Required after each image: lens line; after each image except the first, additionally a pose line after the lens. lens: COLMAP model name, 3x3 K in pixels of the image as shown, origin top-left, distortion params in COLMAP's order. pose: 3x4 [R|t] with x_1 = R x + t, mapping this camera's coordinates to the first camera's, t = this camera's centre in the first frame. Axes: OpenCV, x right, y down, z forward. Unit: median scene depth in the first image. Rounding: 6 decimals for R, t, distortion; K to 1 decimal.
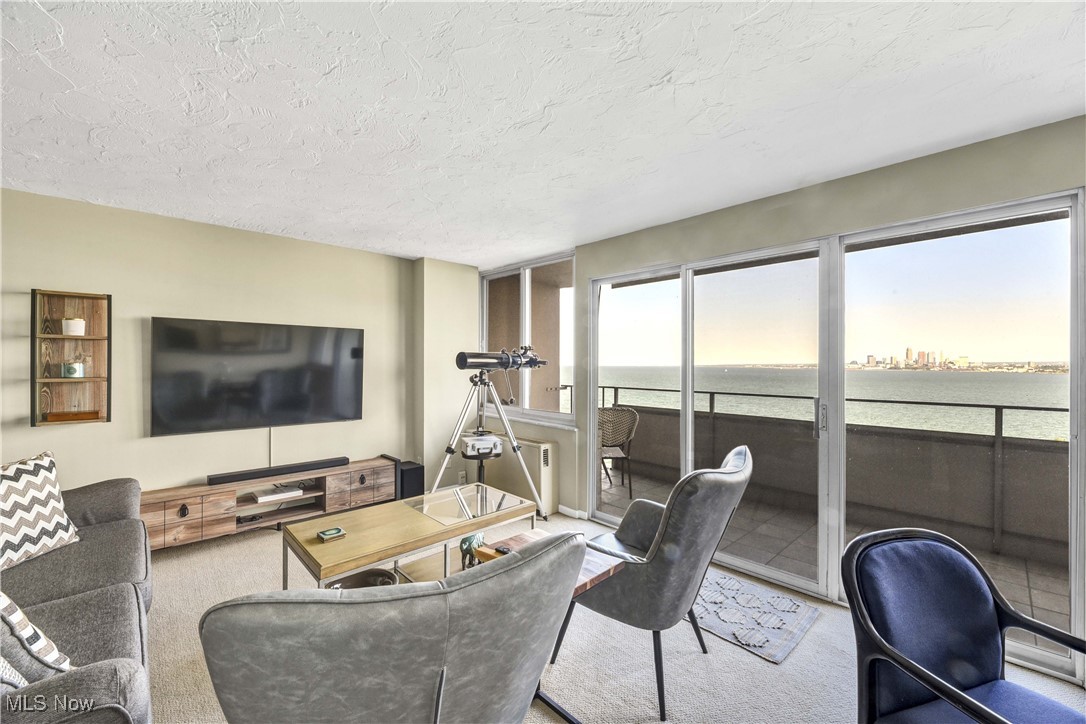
lens RADIAL K [[439.9, 0, 543.5], [0, 439.9, 359.8], [0, 0, 1]] dist [0.000008, -0.000536]
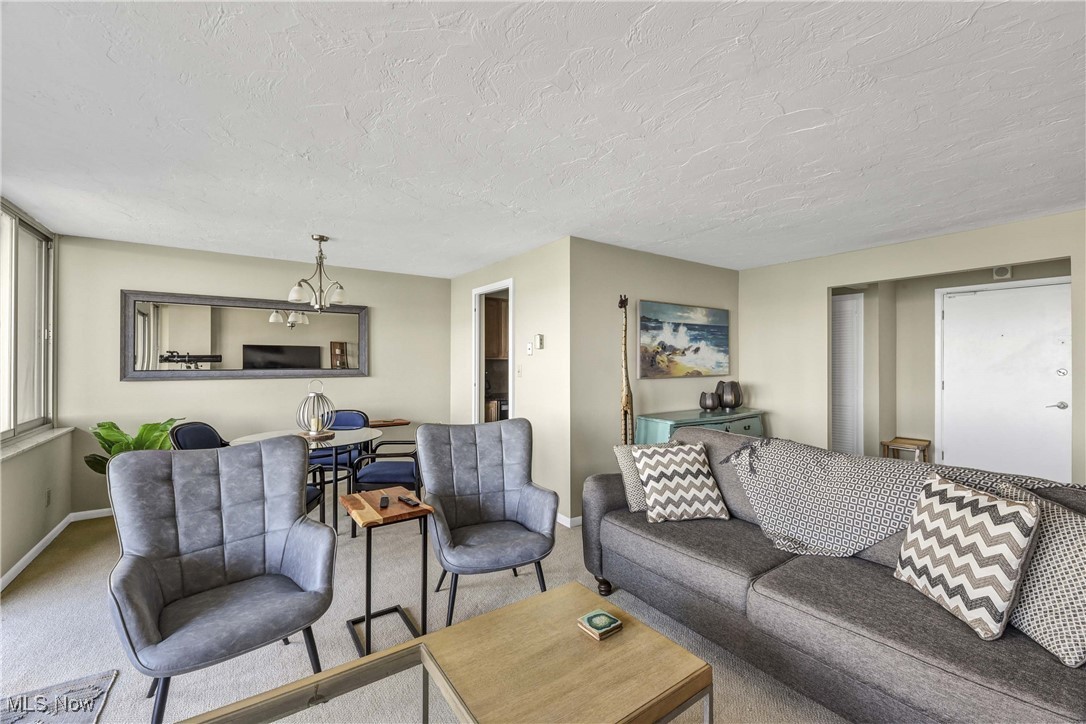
lens RADIAL K [[439.1, 0, 548.9], [0, 439.1, 359.9], [0, 0, 1]] dist [-0.003636, -0.000714]
pose [[-0.990360, -0.003357, 0.138473, -0.285324], [-0.004770, 0.999940, -0.009875, 0.004245], [-0.138432, -0.010441, -0.990317, 0.973876]]
